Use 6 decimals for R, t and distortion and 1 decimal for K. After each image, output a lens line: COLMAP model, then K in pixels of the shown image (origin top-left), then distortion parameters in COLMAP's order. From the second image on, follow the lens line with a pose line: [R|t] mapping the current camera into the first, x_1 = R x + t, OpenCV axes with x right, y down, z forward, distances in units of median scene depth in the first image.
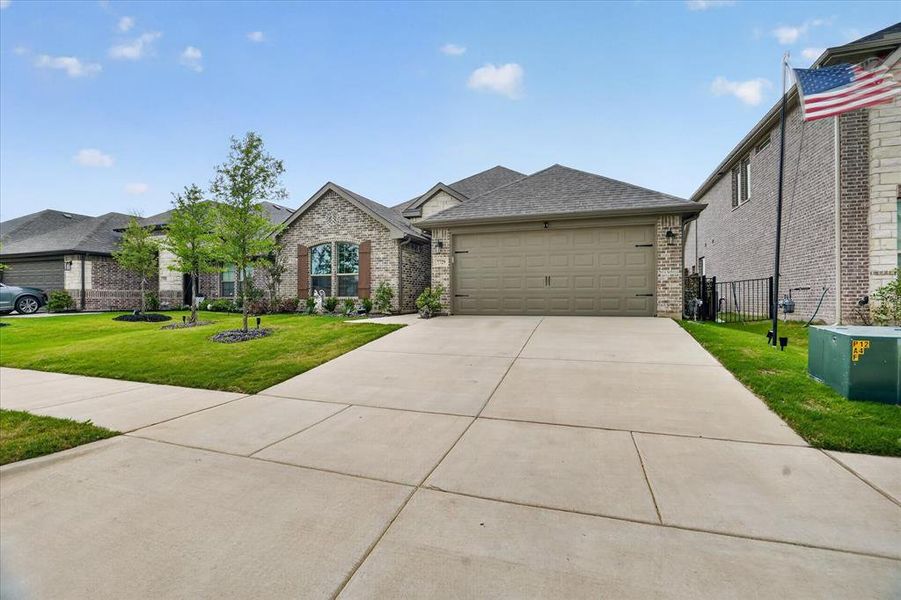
lens RADIAL K [[421.9, 0, 455.2], [0, 421.9, 300.7], [0, 0, 1]] dist [-0.054556, 0.019158]
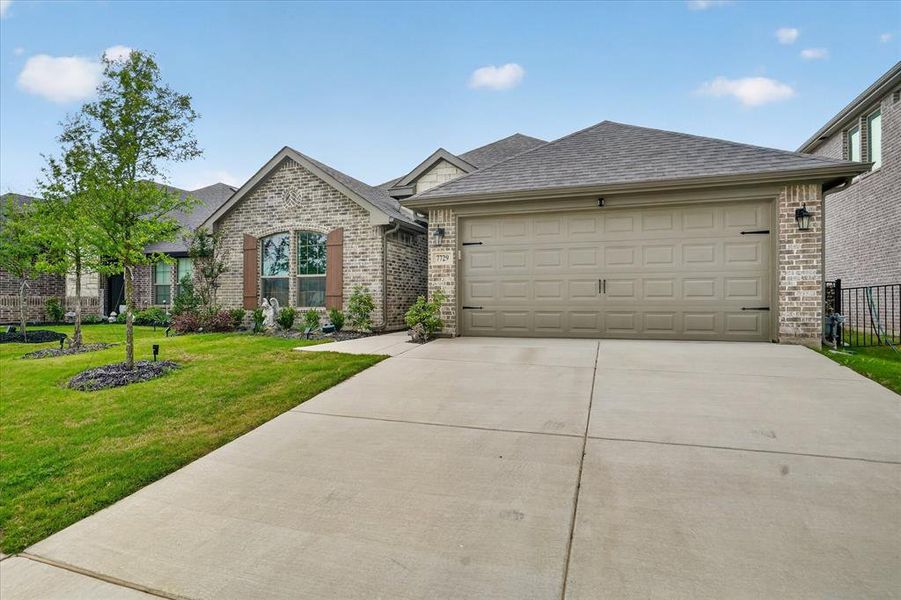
lens RADIAL K [[421.9, 0, 446.7], [0, 421.9, 292.0], [0, 0, 1]] dist [-0.054556, 0.019158]
pose [[0.999792, 0.001254, -0.020370, -0.011987], [-0.001661, 0.999799, -0.019976, -0.022864], [0.020341, 0.020006, 0.999593, 0.312392]]
